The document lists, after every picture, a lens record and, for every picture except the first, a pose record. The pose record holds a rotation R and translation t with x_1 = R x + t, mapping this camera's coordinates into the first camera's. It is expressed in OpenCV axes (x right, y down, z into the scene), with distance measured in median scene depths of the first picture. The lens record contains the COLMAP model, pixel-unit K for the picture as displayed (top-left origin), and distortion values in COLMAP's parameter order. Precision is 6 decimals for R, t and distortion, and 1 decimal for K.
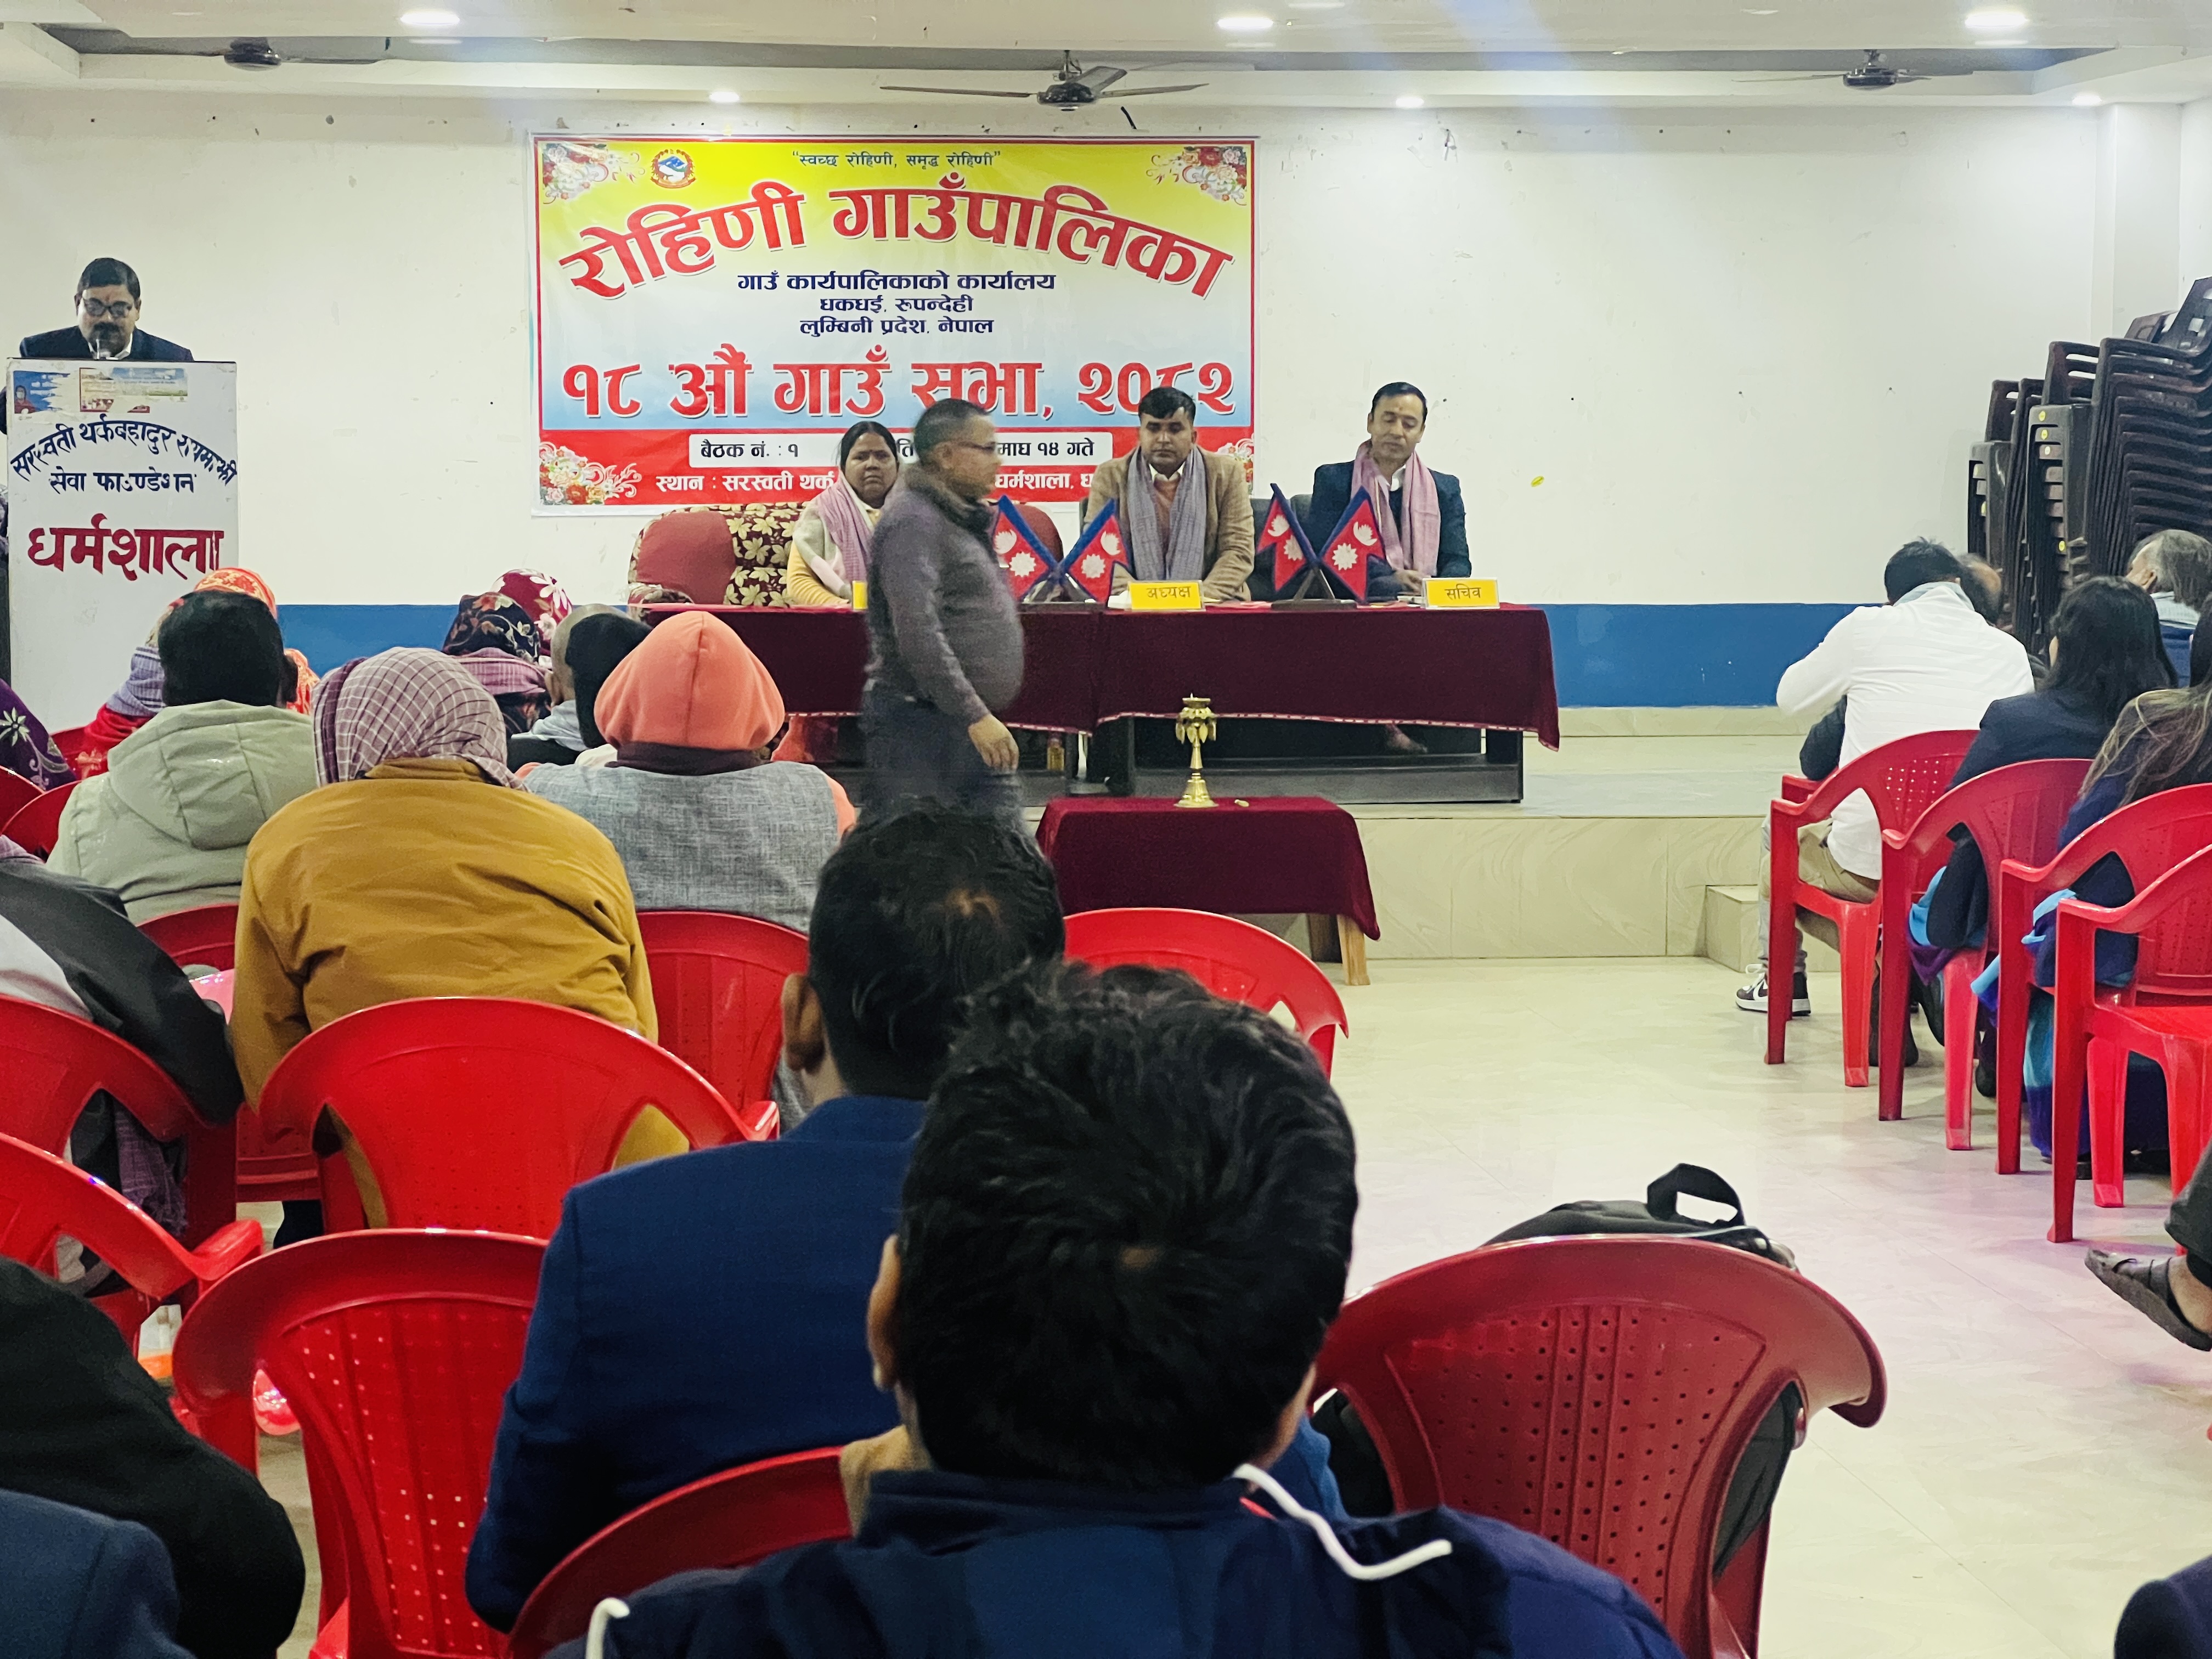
lens RADIAL K [[4963.8, 0, 1114.7], [0, 4963.8, 762.1], [0, 0, 1]] dist [-0.302537, 8.245767]
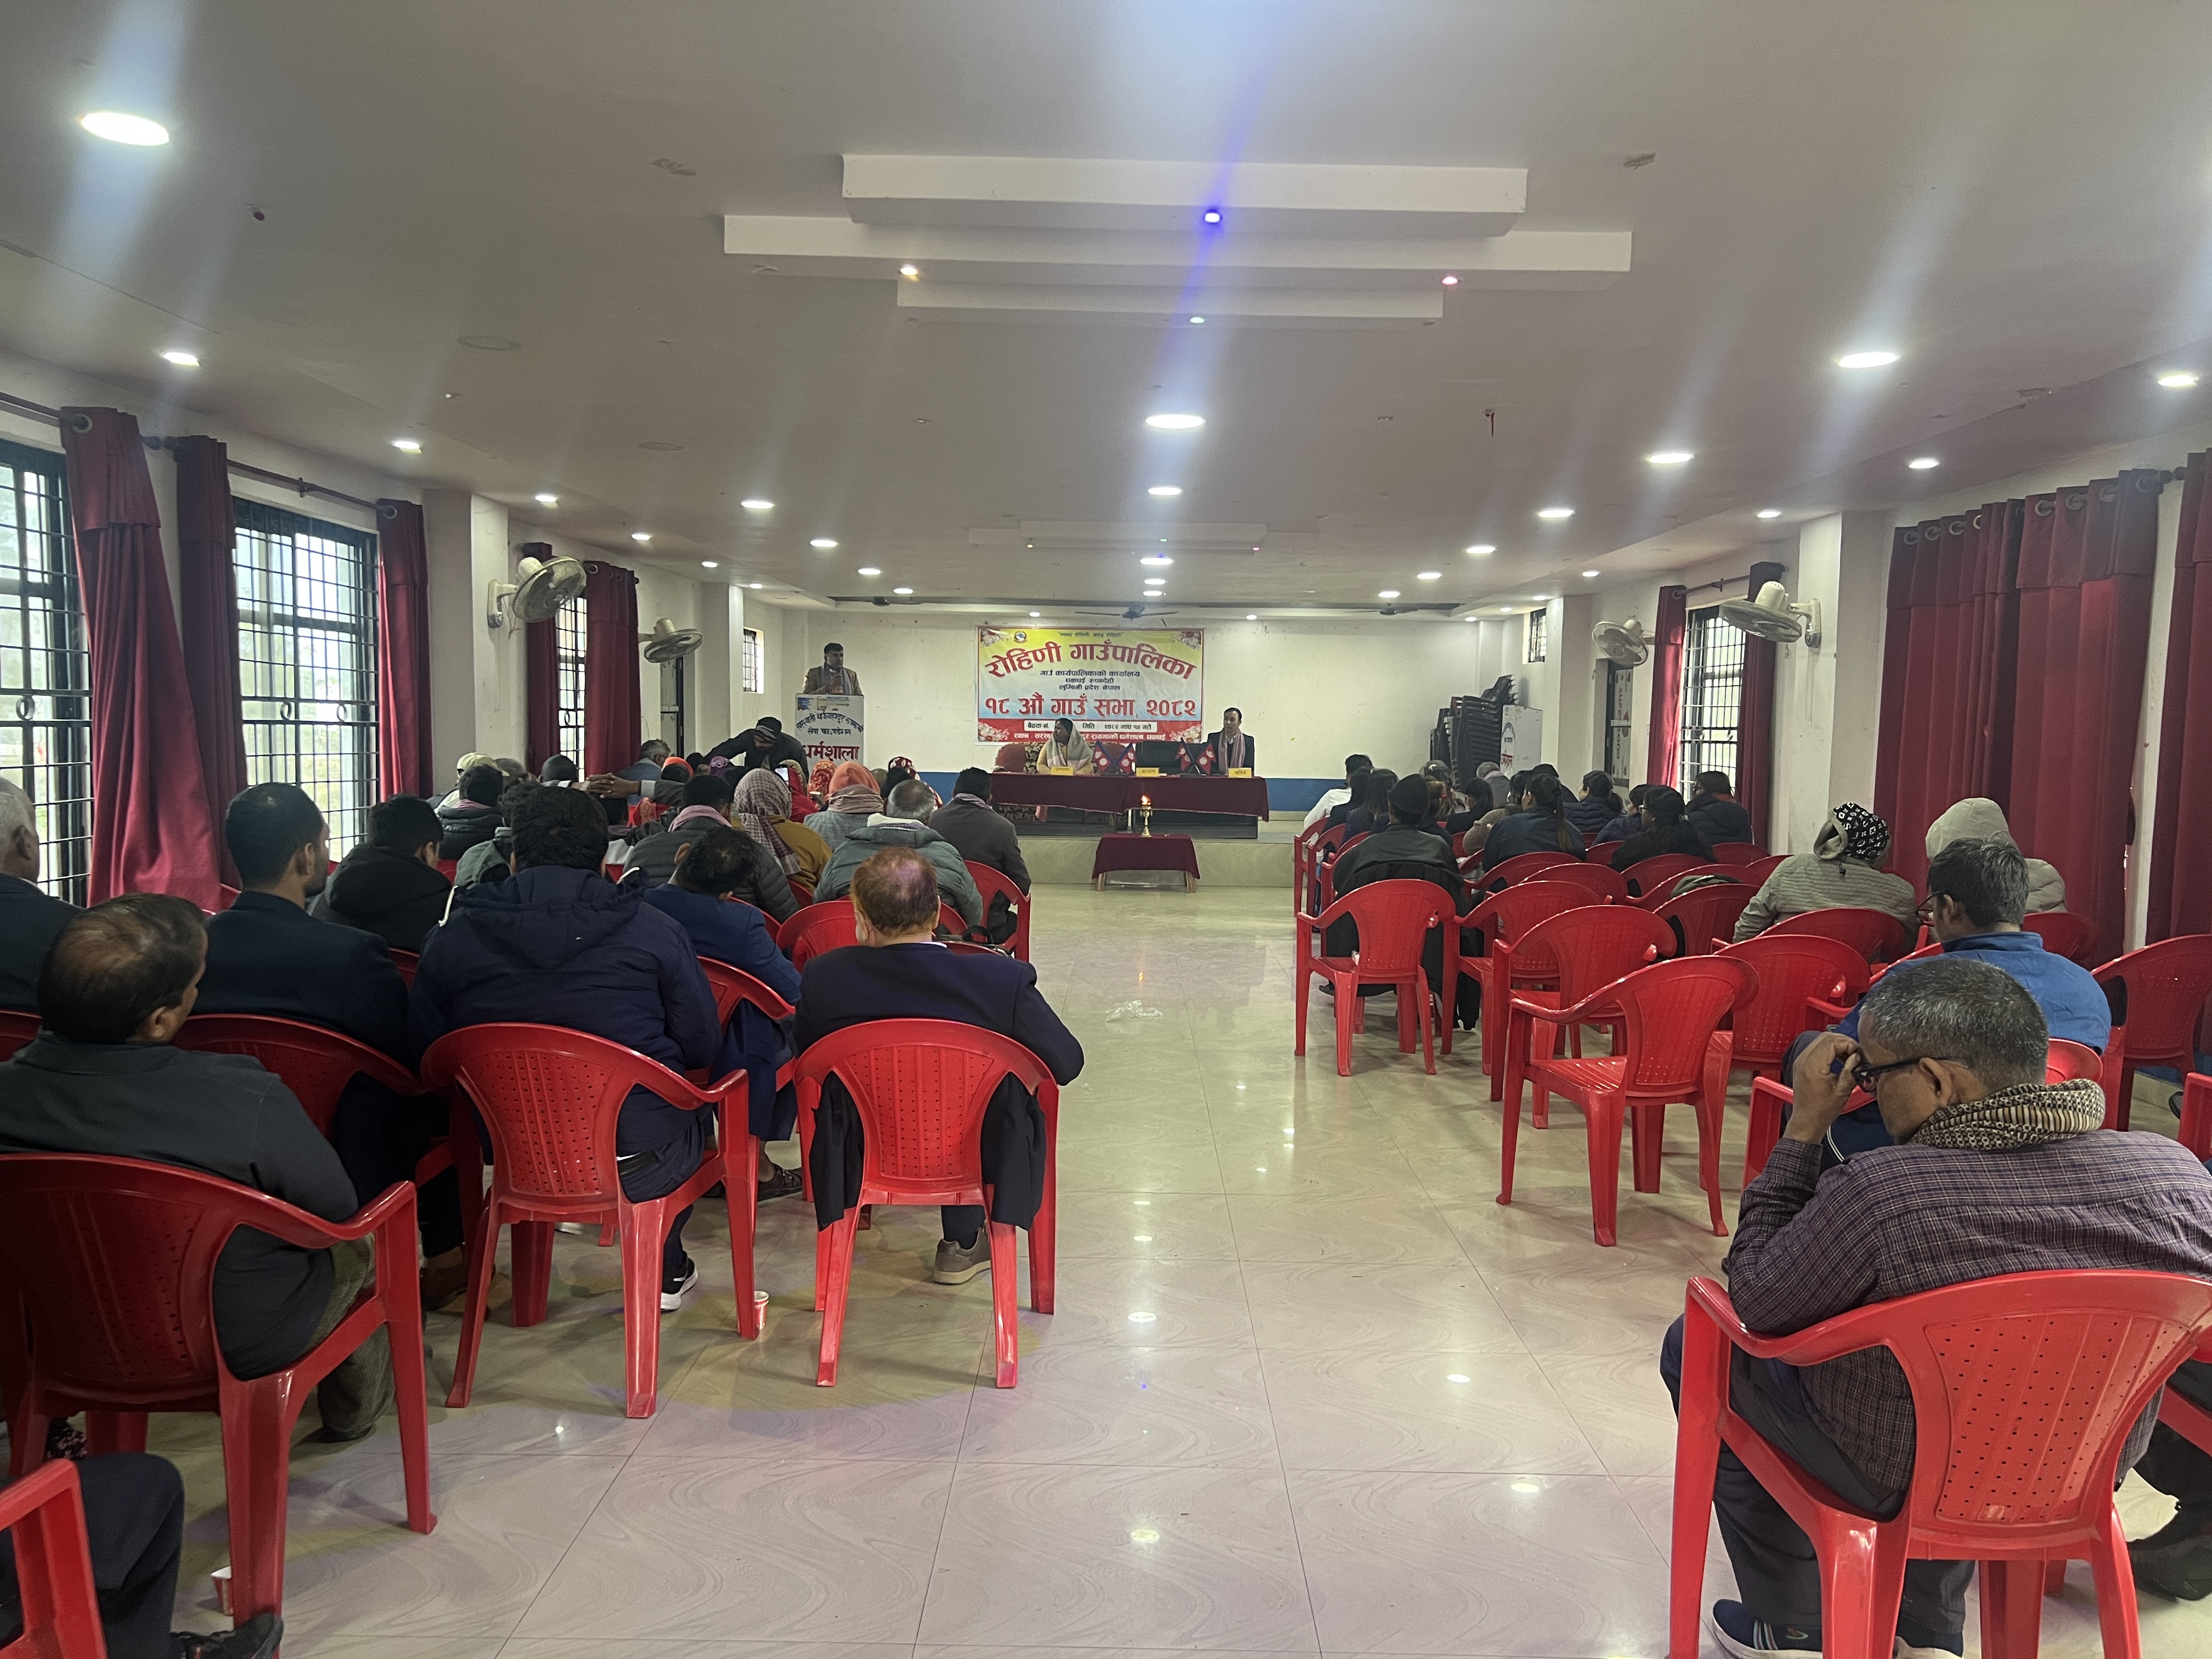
lens RADIAL K [[1648.7, 0, 1105.1], [0, 1648.7, 848.1], [0, 0, 1]] dist [0.100857, -0.128710]
pose [[0.993311, 0.022828, -0.113188, 0.089163], [-0.021956, 0.999719, 0.008940, 0.005862], [0.113360, -0.006395, 0.993533, -0.056471]]
